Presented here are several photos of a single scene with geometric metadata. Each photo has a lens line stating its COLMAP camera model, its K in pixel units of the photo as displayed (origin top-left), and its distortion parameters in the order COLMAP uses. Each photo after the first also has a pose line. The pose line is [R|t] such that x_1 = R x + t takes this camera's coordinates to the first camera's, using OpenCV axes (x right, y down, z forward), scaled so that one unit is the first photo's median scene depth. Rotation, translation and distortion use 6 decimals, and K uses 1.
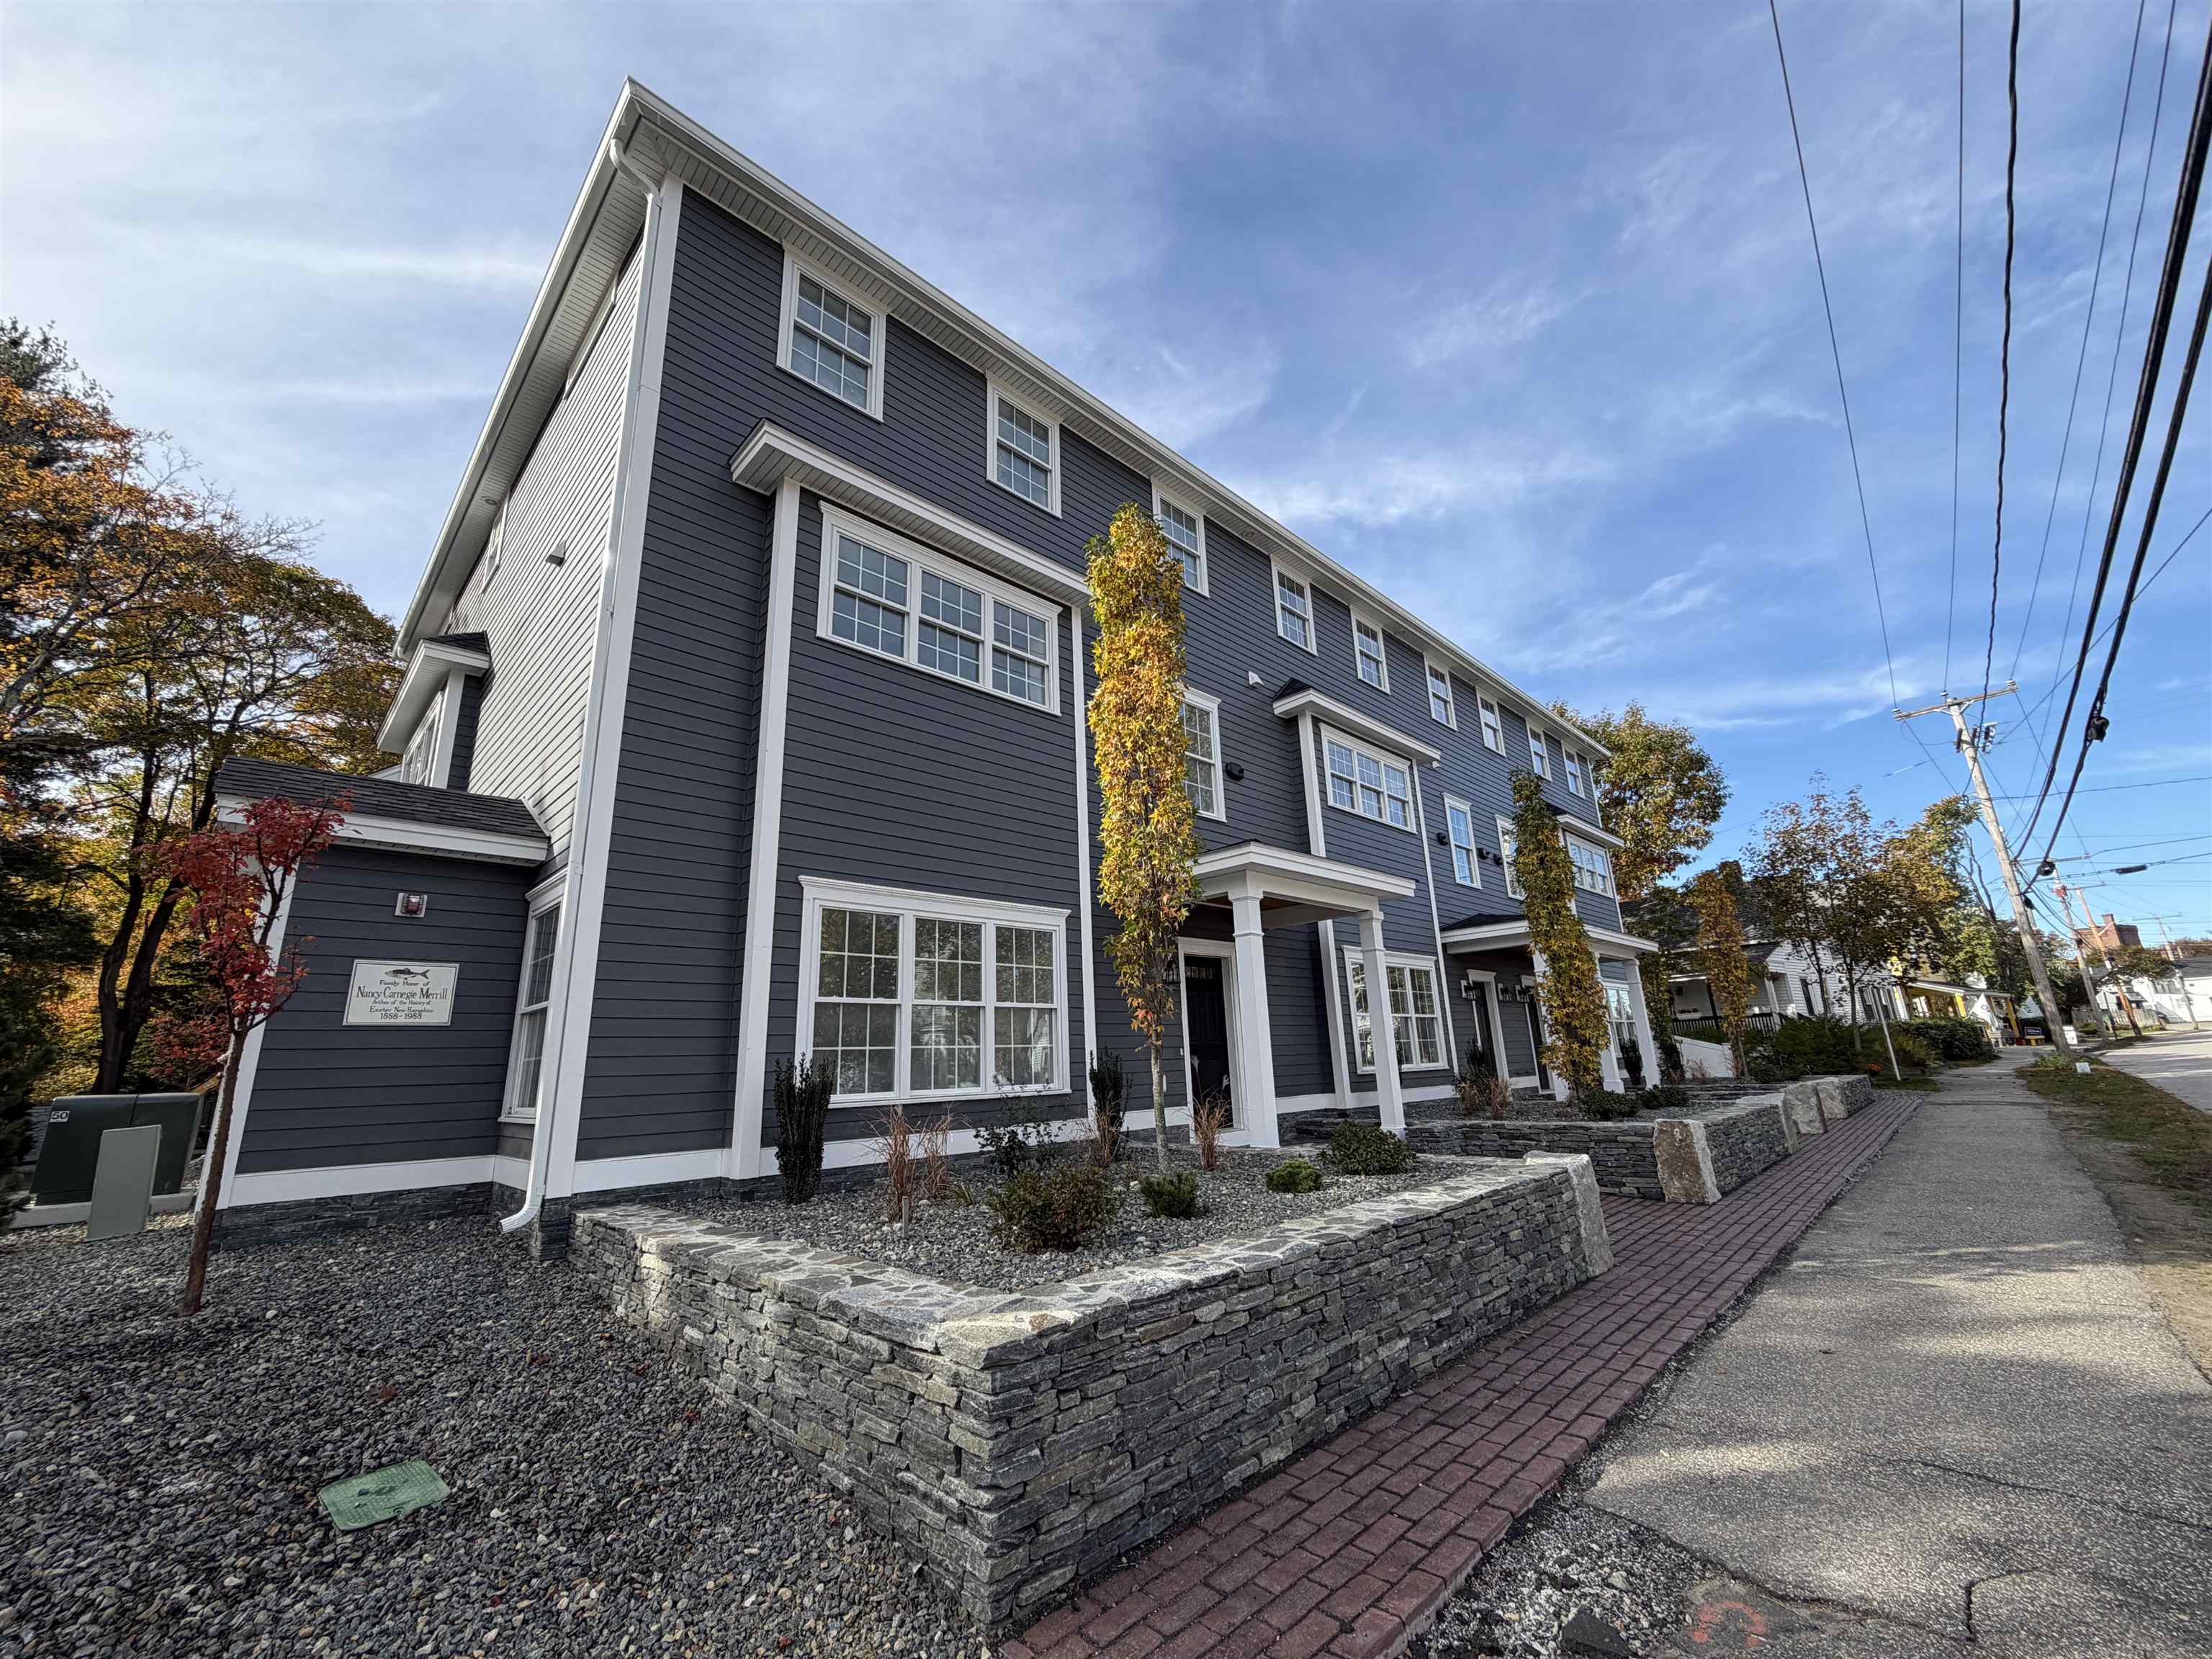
lens RADIAL K [[865.6, 0, 1106.0], [0, 865.6, 829.5], [0, 0, 1]] dist [0.001263, 0.000230]
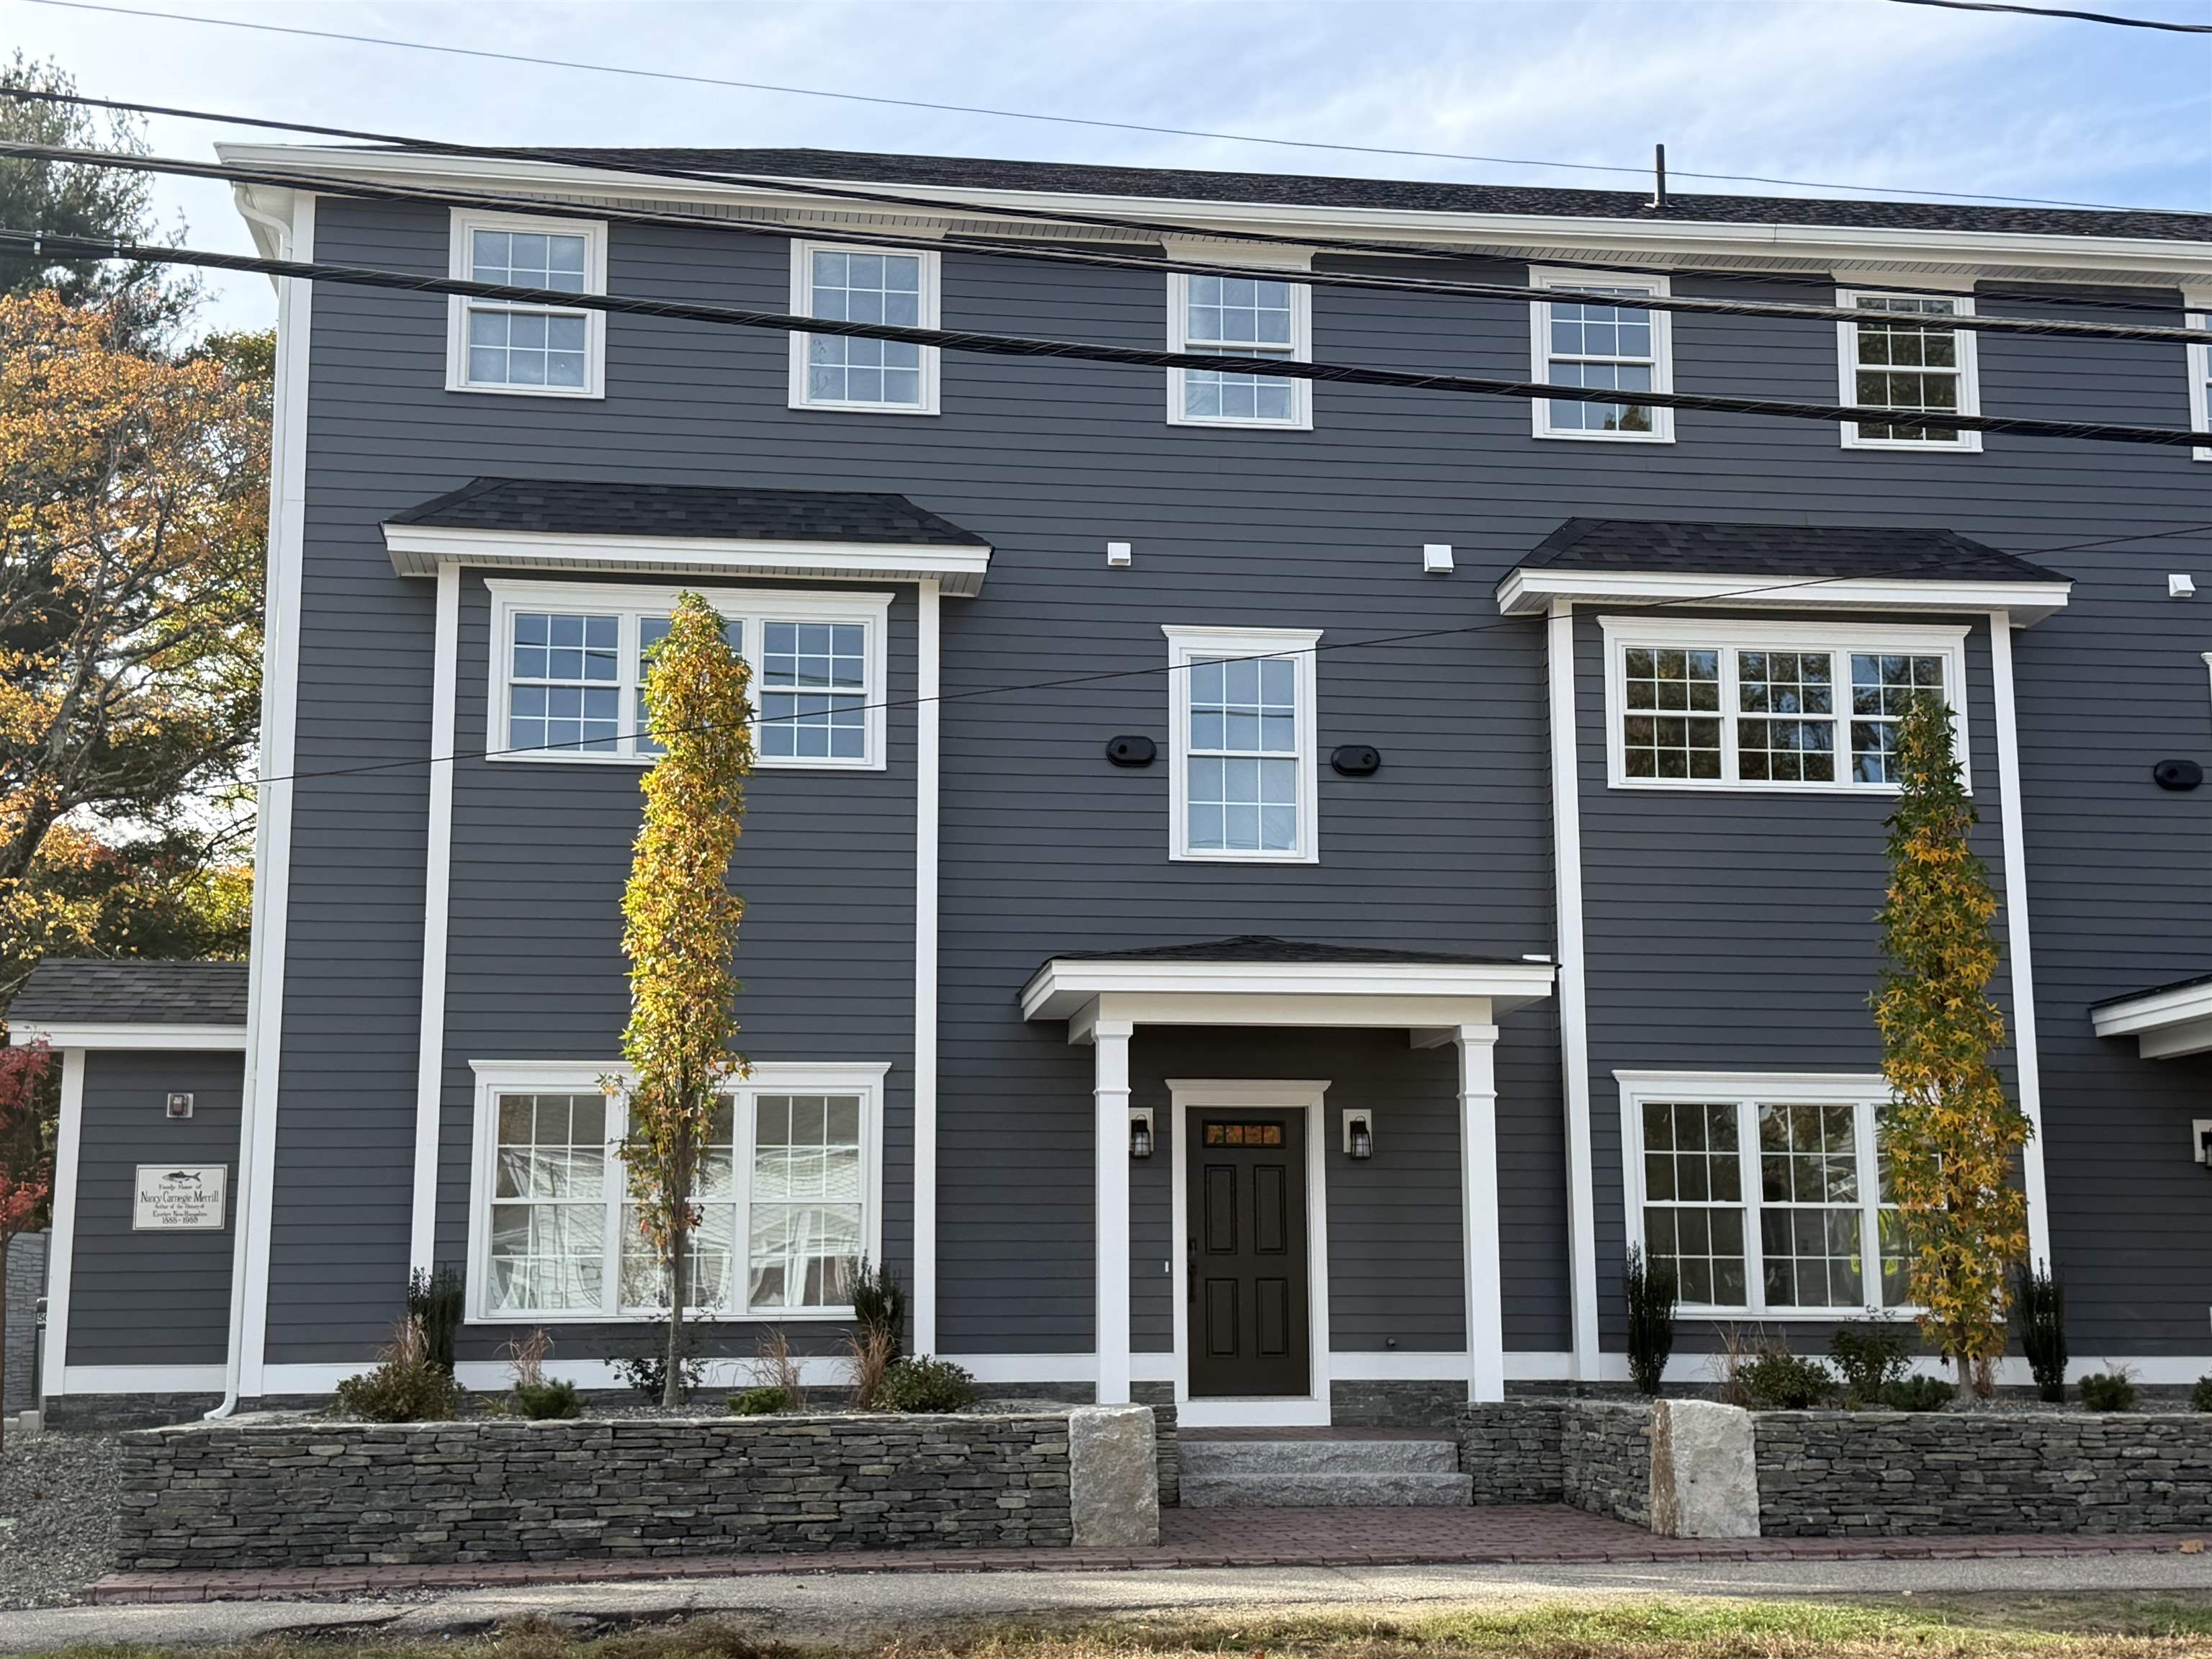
lens RADIAL K [[2778.8, 0, 1106.0], [0, 2778.8, 829.5], [0, 0, 1]] dist [0.298518, -0.636957]
pose [[0.804277, -0.070417, -0.590068, 1.938693], [0.130078, 0.989736, 0.059187, -0.273266], [0.579843, -0.124357, 0.805181, -0.925446]]
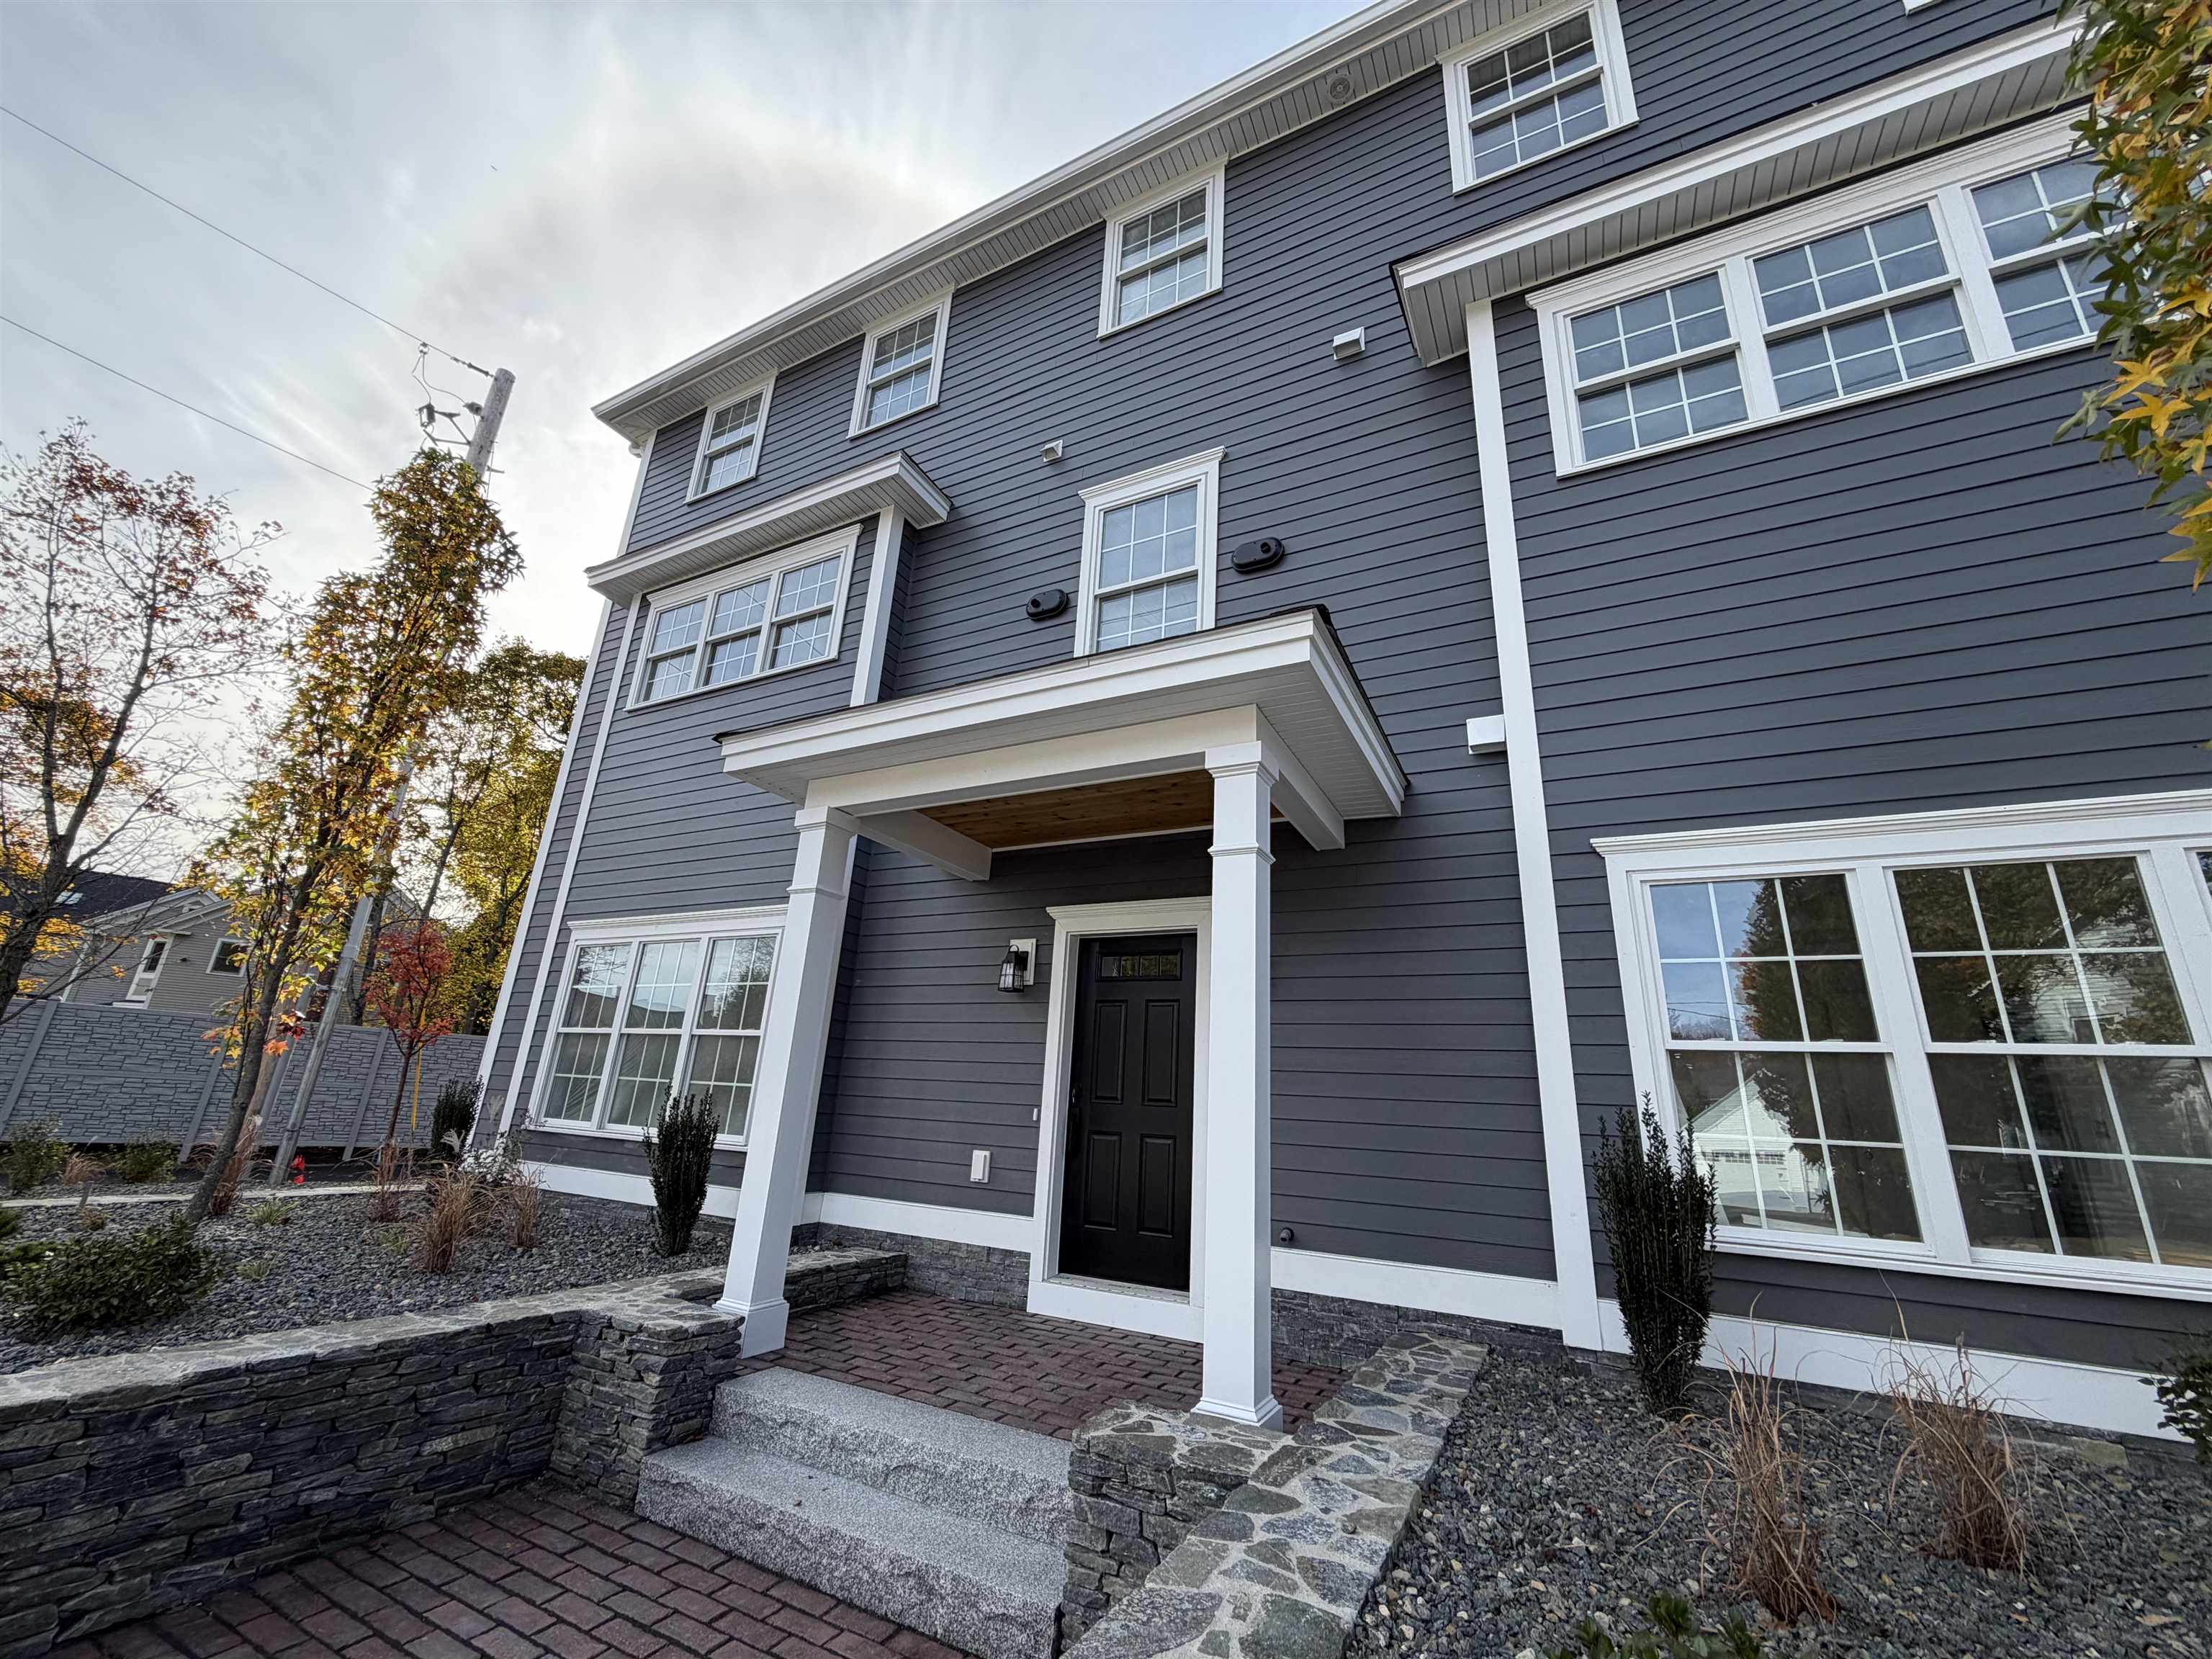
lens RADIAL K [[865.6, 0, 1106.0], [0, 865.6, 829.5], [0, 0, 1]] dist [0.001263, 0.000230]
pose [[0.302519, -0.243392, -0.921544, 1.003563], [0.182840, 0.963710, -0.194507, 0.305027], [0.935442, -0.109653, 0.336043, 1.351552]]
